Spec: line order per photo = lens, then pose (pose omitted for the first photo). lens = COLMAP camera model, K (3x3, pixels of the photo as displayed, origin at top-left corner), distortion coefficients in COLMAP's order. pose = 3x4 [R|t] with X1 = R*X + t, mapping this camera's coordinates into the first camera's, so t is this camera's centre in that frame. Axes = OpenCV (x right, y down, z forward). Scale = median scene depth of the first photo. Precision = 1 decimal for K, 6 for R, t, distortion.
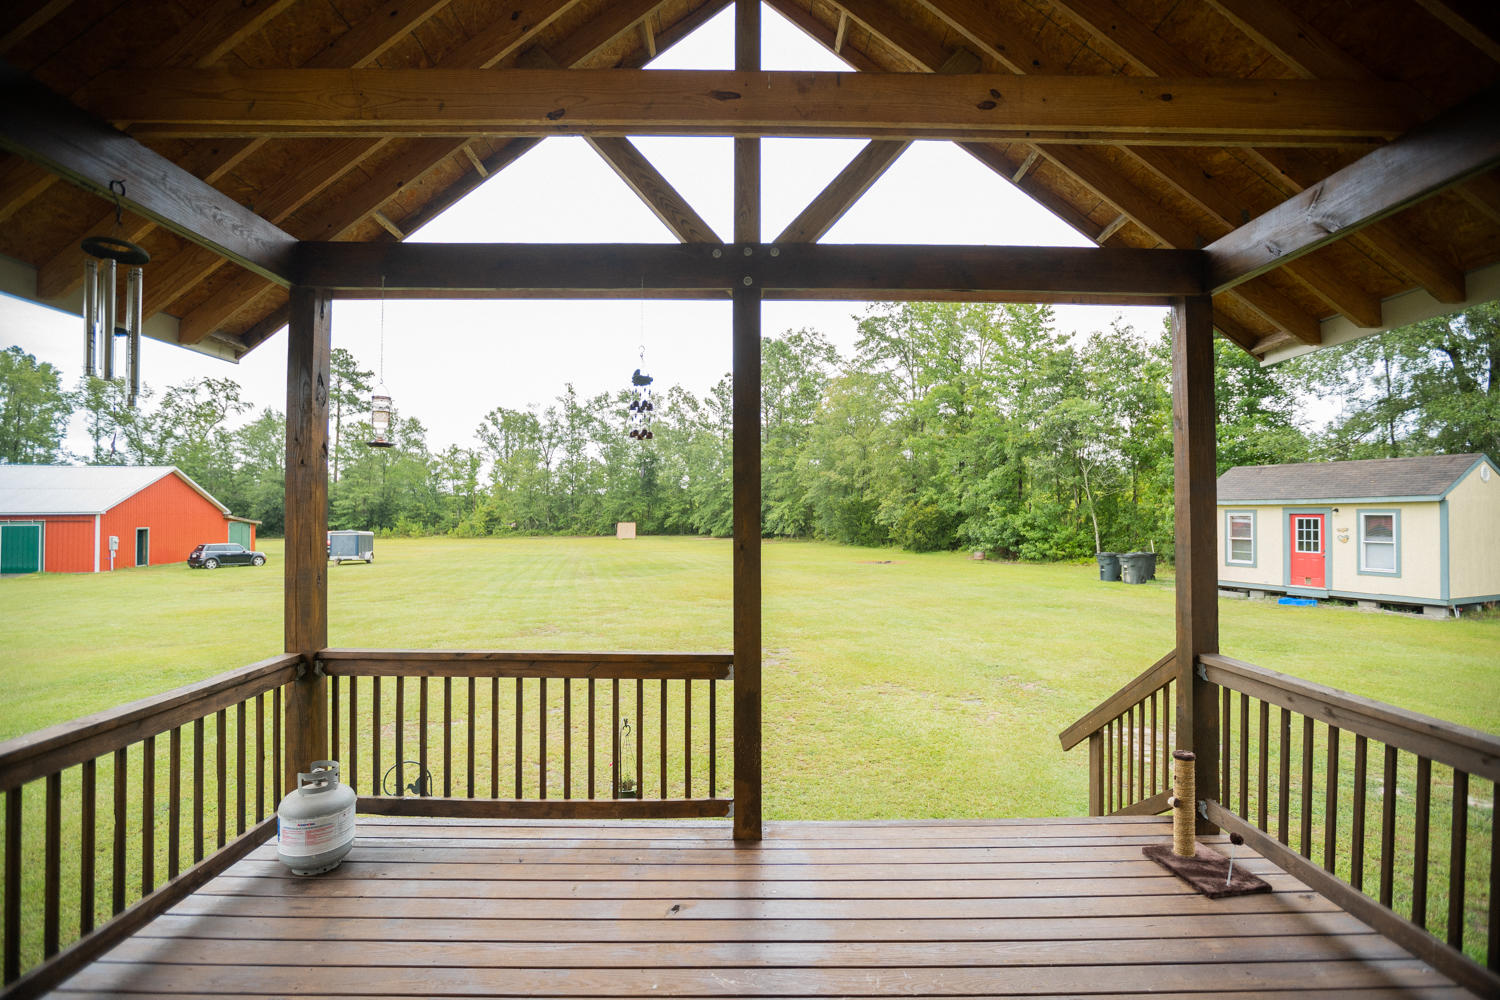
lens RADIAL K [[701.6, 0, 740.0], [0, 701.6, 496.8], [0, 0, 1]] dist [-0.011912, 0.000023]
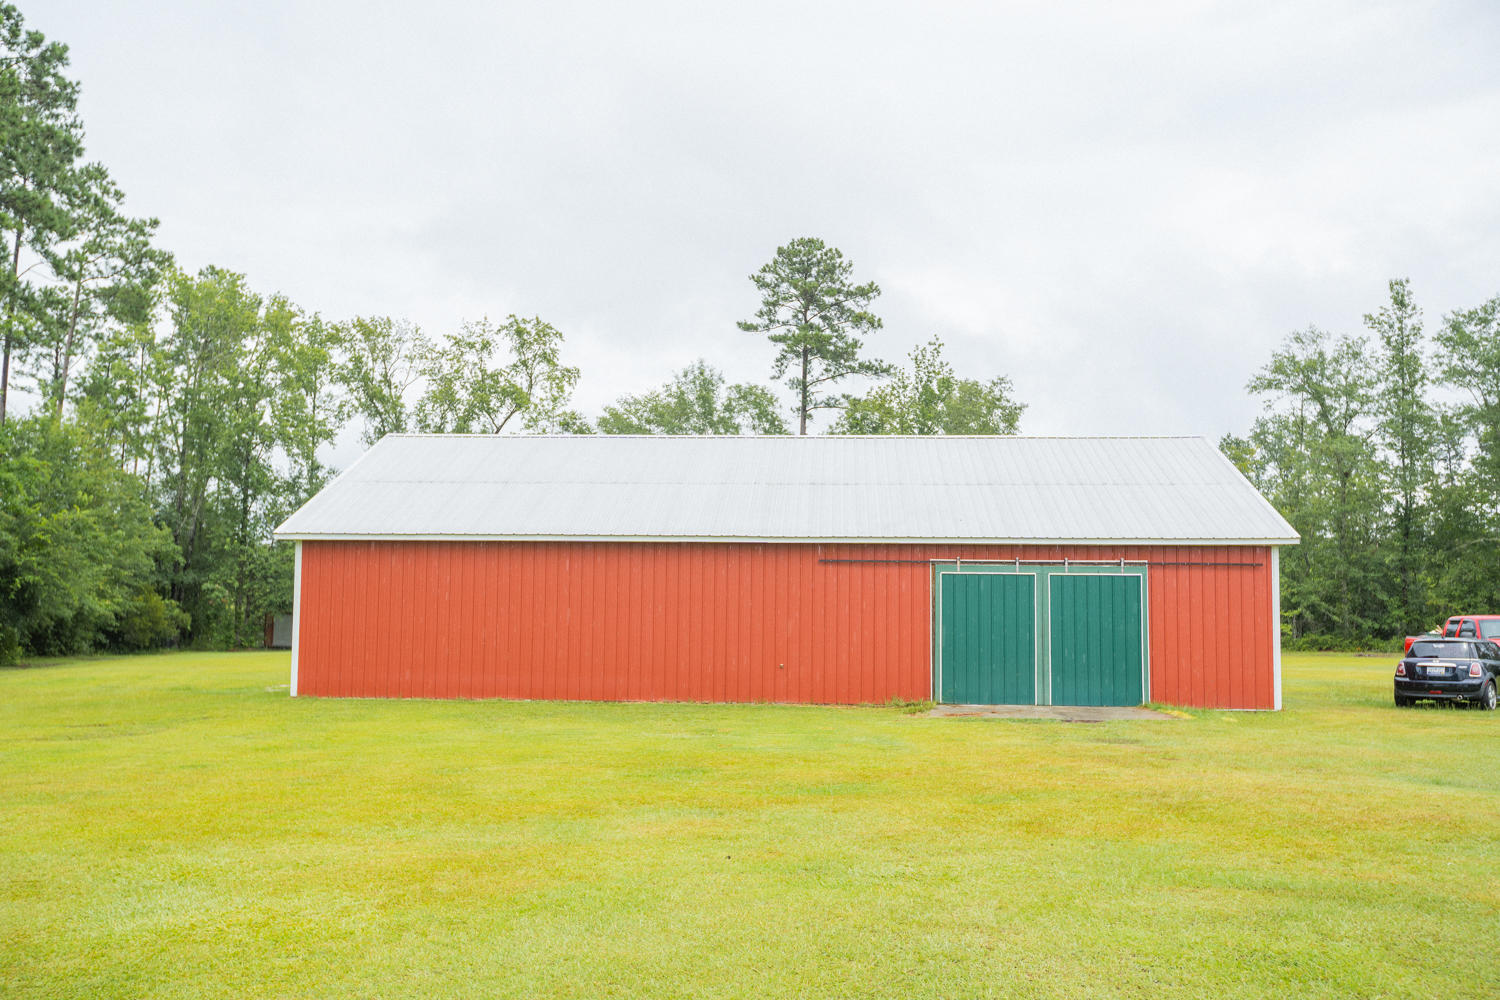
lens RADIAL K [[1431.7, 0, 750.0], [0, 1431.7, 500.0], [0, 0, 1]] dist [0.054803, 0.012243]
pose [[0.966867, -0.010149, -0.255079, -0.377413], [-0.004995, 0.998266, -0.058651, 0.017603], [0.255232, 0.057982, 0.965140, 0.079108]]
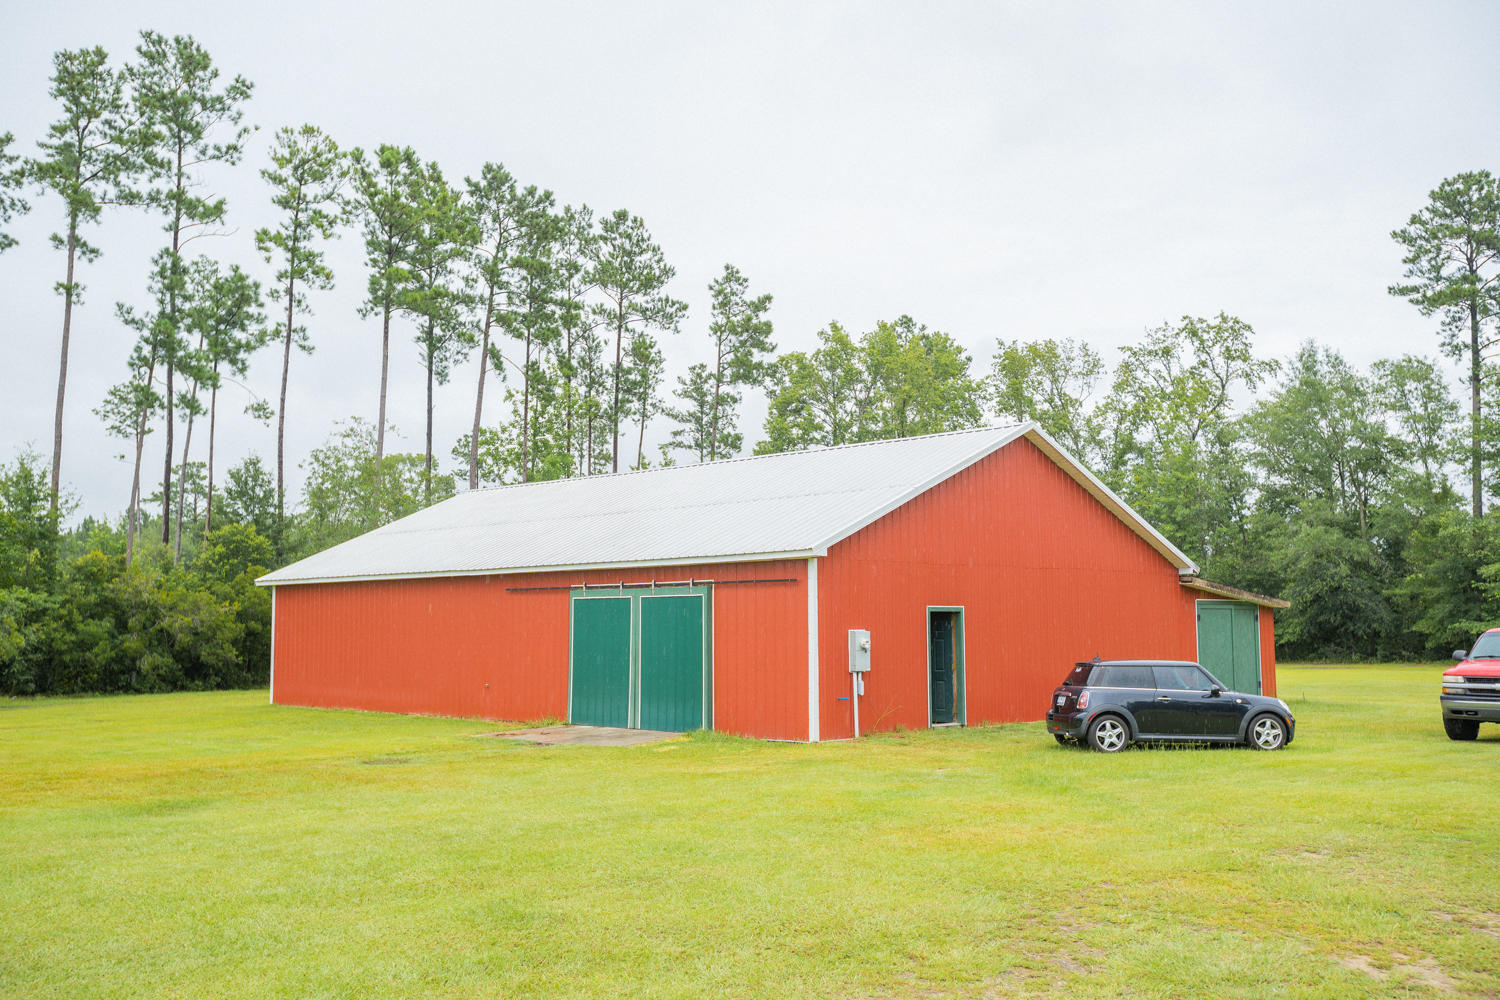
lens RADIAL K [[1431.7, 0, 750.0], [0, 1431.7, 500.0], [0, 0, 1]] dist [0.054803, 0.012243]
pose [[0.560728, -0.073022, -0.824774, -0.148101], [0.022892, 0.997090, -0.072715, 0.017340], [0.827684, 0.021893, 0.560768, 0.228301]]
